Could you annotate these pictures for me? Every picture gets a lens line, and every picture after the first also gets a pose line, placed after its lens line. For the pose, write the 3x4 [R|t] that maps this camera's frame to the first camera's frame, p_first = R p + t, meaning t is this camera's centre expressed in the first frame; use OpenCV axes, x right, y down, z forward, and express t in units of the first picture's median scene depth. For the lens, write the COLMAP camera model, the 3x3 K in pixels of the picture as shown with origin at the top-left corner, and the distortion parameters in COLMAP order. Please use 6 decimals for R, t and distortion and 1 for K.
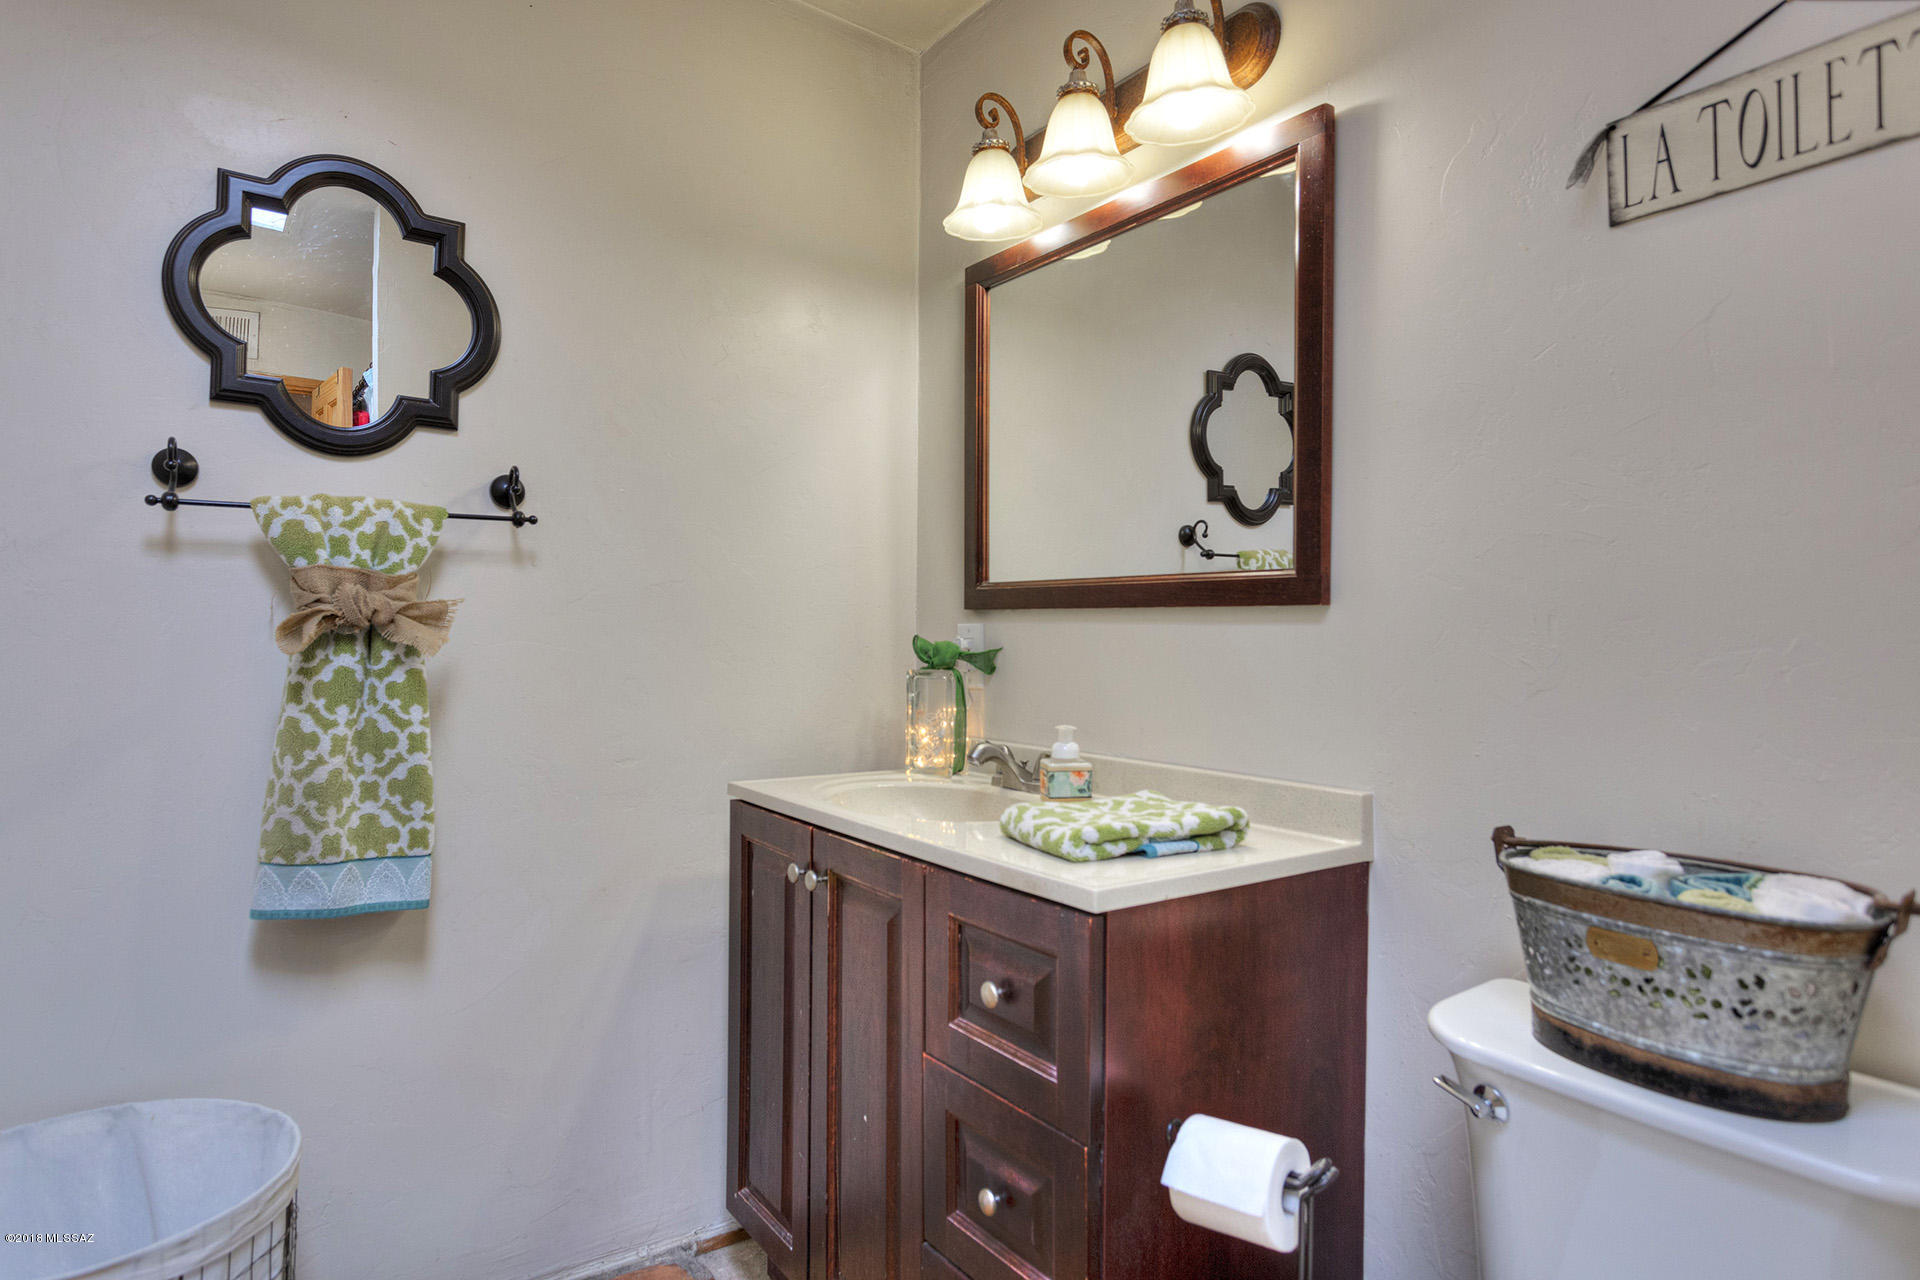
lens RADIAL K [[1100.6, 0, 960.2], [0, 1100.6, 631.8], [0, 0, 1]] dist [-0.008535, 0.000921]
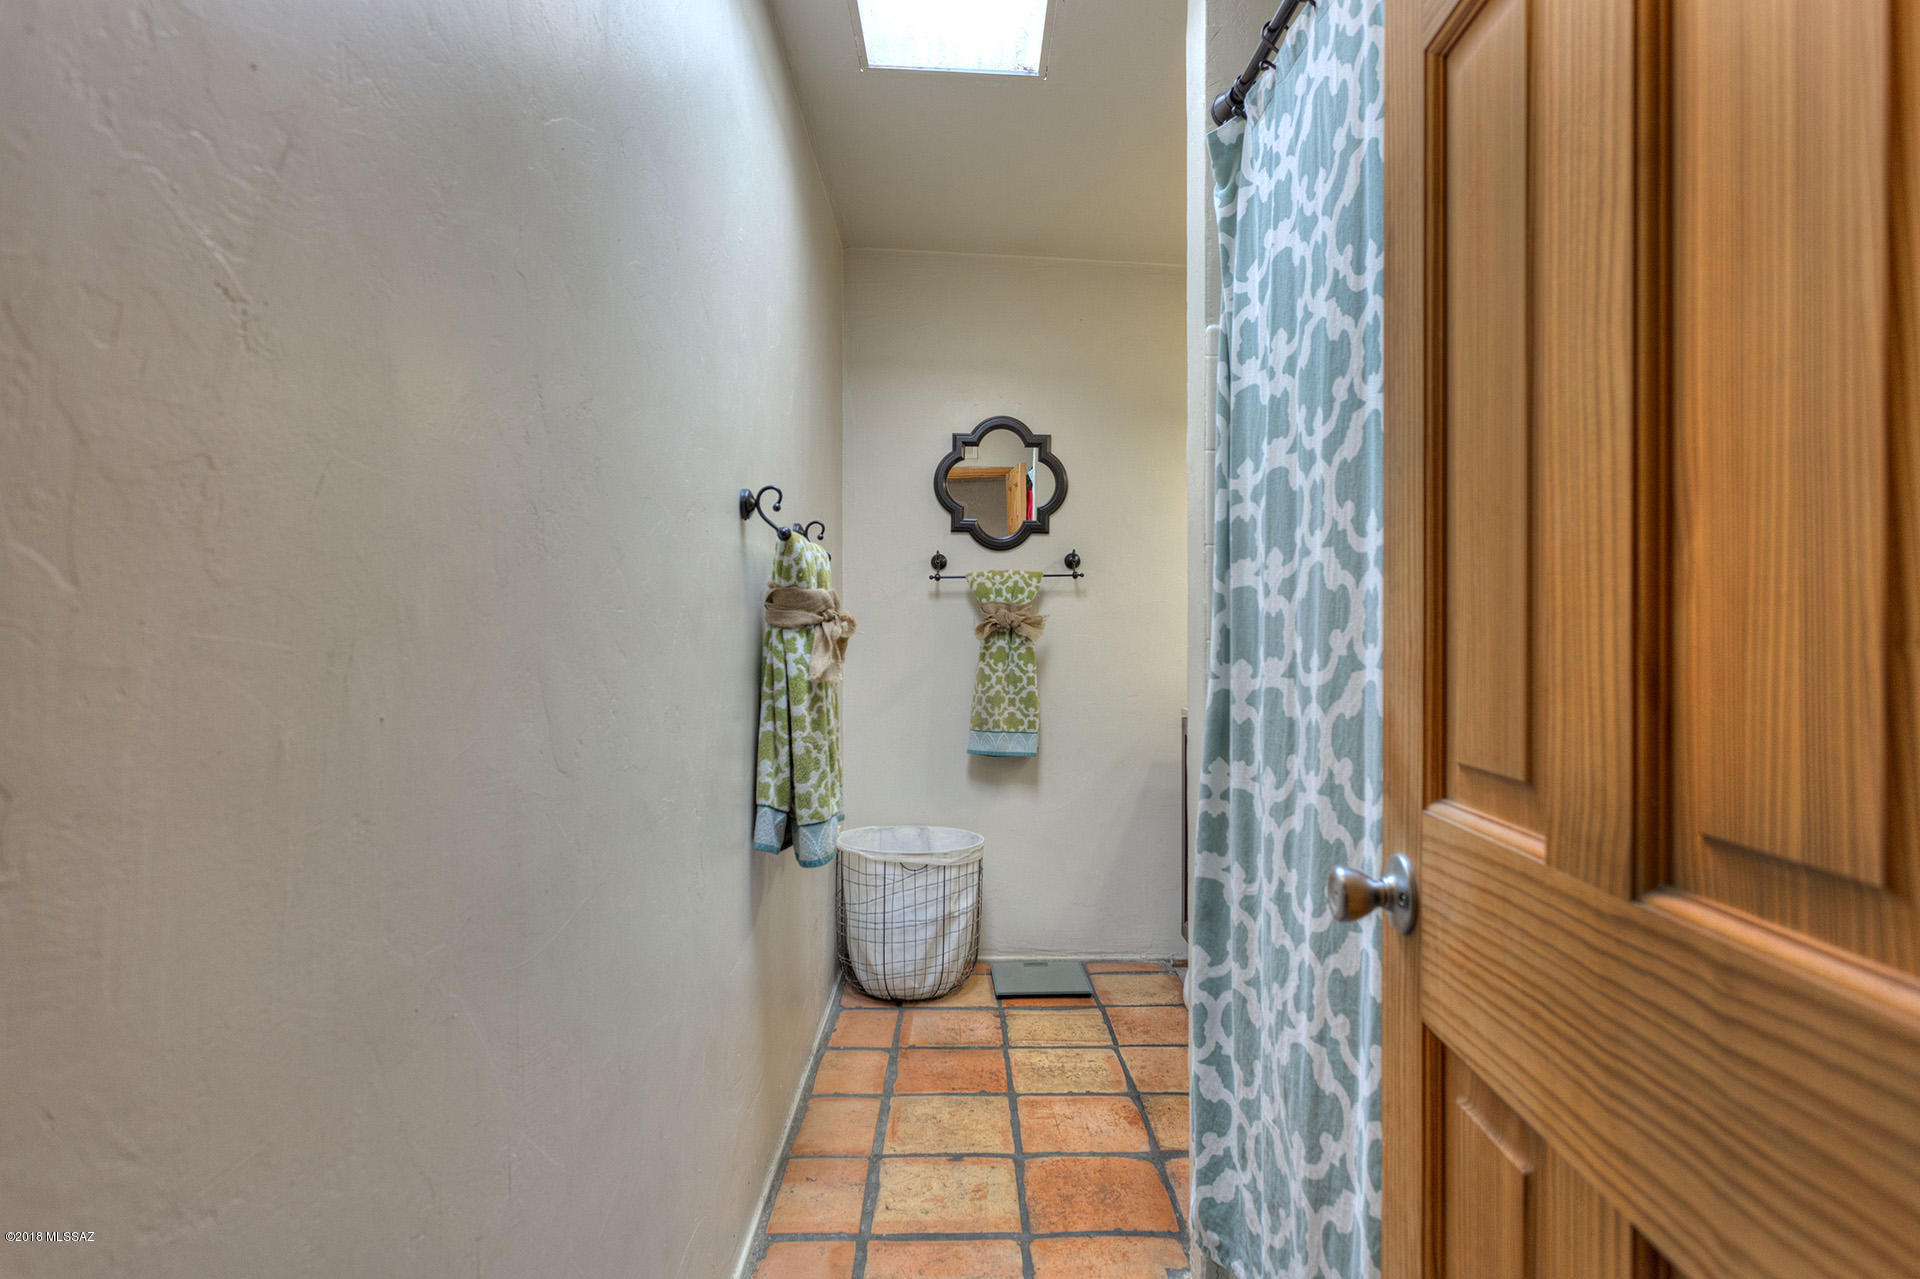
lens RADIAL K [[1100.6, 0, 961.5], [0, 1100.6, 636.0], [0, 0, 1]] dist [-0.008535, 0.000921]
pose [[0.824530, -0.005716, -0.565790, 0.642586], [0.008958, 0.999956, 0.002953, 0.003893], [0.565748, -0.007503, 0.824544, -0.899017]]
